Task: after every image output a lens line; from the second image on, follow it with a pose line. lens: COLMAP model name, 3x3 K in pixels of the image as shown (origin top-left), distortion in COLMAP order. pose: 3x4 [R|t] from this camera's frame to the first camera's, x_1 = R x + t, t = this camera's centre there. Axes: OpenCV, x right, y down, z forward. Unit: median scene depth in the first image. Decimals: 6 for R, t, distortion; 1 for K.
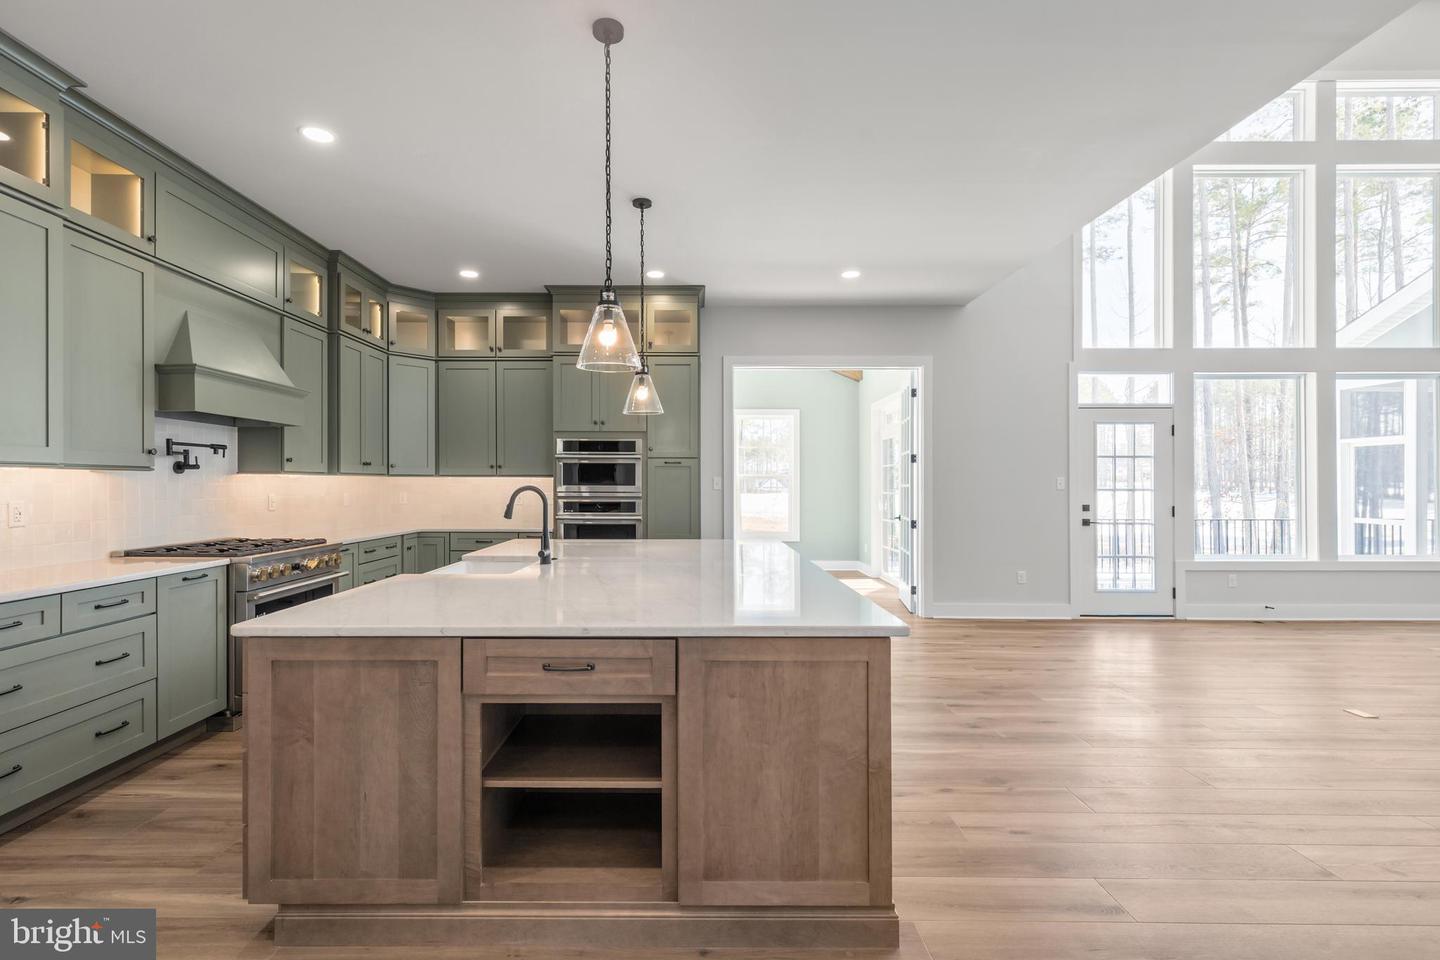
lens RADIAL K [[672.1, 0, 693.2], [0, 672.1, 484.6], [0, 0, 1]] dist [0.005442, -0.000241]
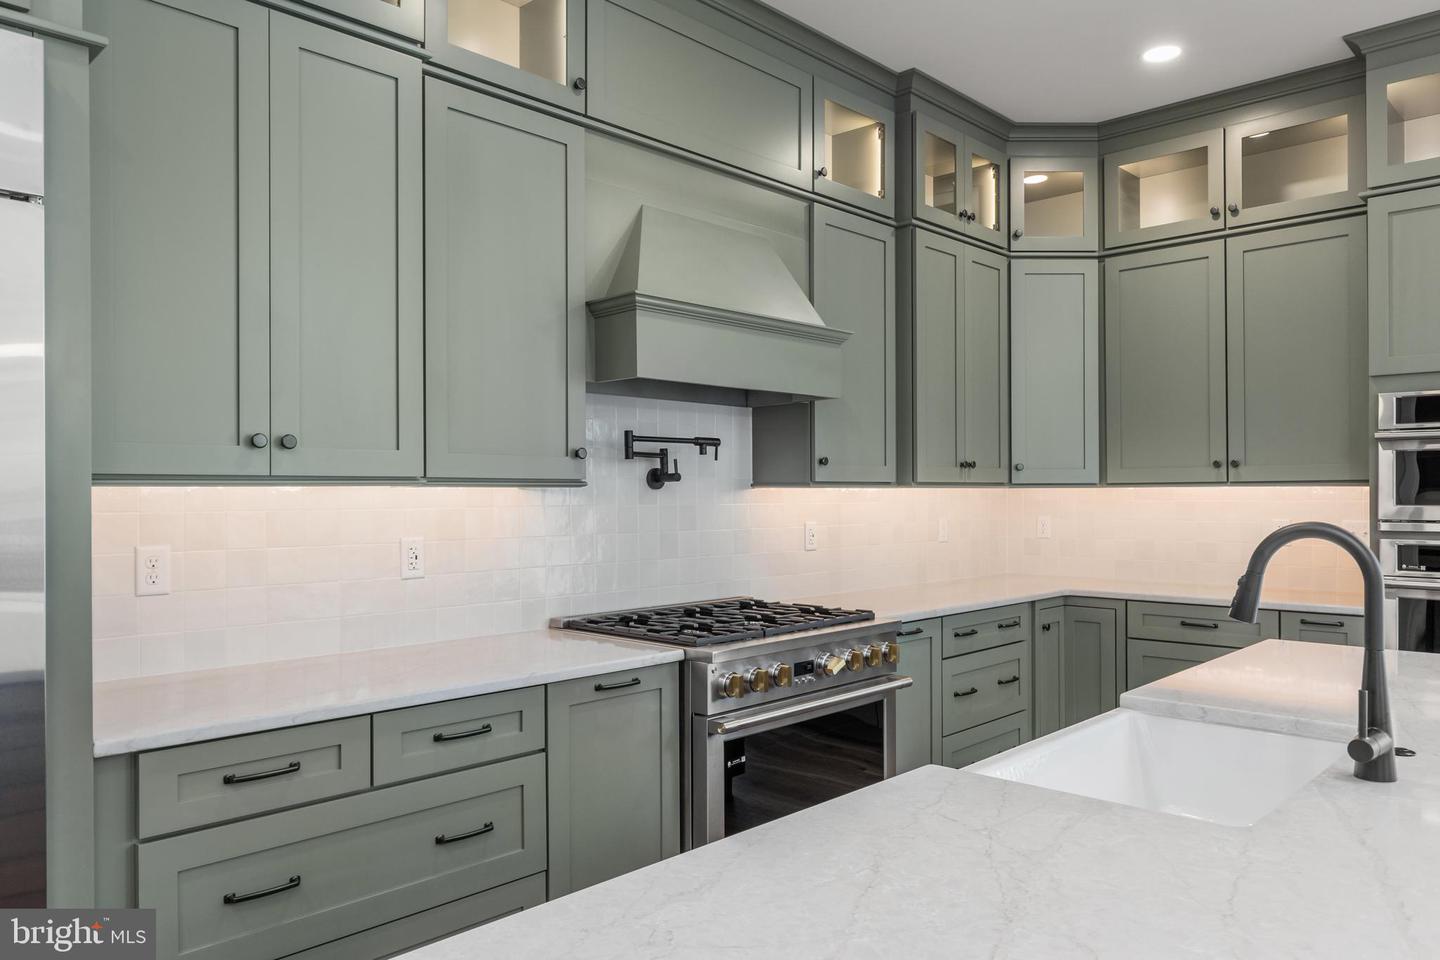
lens RADIAL K [[1017.0, 0, 735.4], [0, 1017.0, 496.3], [0, 0, 1]] dist [-0.002506, -0.003176]
pose [[0.733611, -0.003138, -0.679562, -0.075595], [0.005360, 0.999985, 0.001169, -0.008098], [0.679548, -0.004500, 0.733617, 0.296299]]
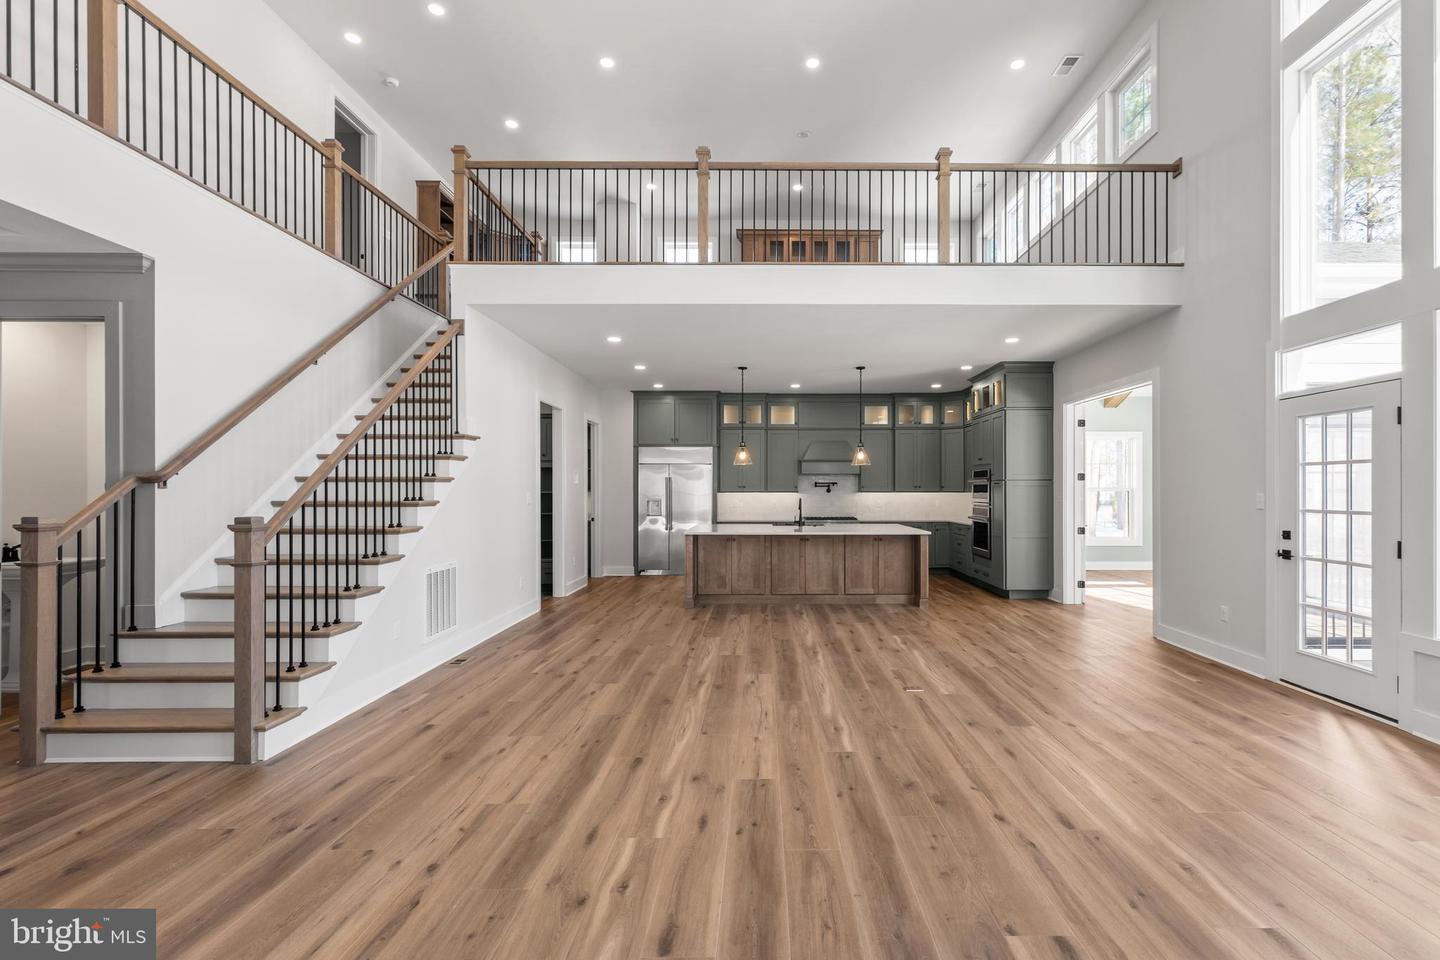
lens RADIAL K [[660.5, 0, 770.2], [0, 660.5, 487.4], [0, 0, 1]] dist [0.006466, -0.000165]
pose [[0.018063, -0.006472, -0.999816, 1.620851], [0.000609, 0.999979, -0.006462, -0.015943], [0.999837, -0.000492, 0.018067, 0.530171]]
